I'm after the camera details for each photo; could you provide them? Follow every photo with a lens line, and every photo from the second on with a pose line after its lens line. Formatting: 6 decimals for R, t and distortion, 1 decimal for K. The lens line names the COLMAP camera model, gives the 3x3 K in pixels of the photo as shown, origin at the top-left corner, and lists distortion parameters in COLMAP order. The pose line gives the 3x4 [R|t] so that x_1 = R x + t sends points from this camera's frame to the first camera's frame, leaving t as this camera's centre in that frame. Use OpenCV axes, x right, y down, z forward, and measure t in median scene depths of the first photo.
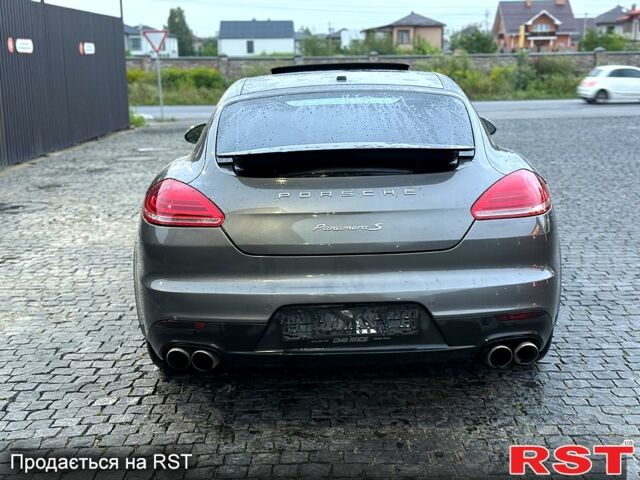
lens RADIAL K [[887.1, 0, 320.0], [0, 887.1, 240.0], [0, 0, 1]] dist [0.208848, -0.483348]
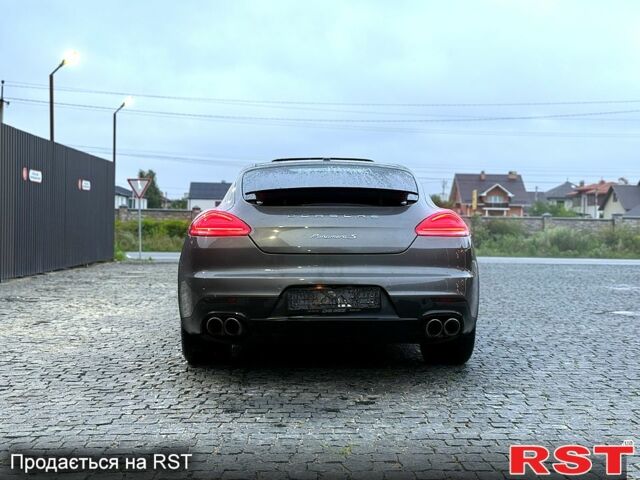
lens RADIAL K [[885.7, 0, 312.6], [0, 885.7, 239.8], [0, 0, 1]] dist [0.141175, -0.044018]
pose [[0.999047, 0.029244, 0.032397, -0.012637], [-0.022916, 0.983238, -0.180881, 0.063266], [-0.037143, 0.179967, 0.982971, -0.113536]]
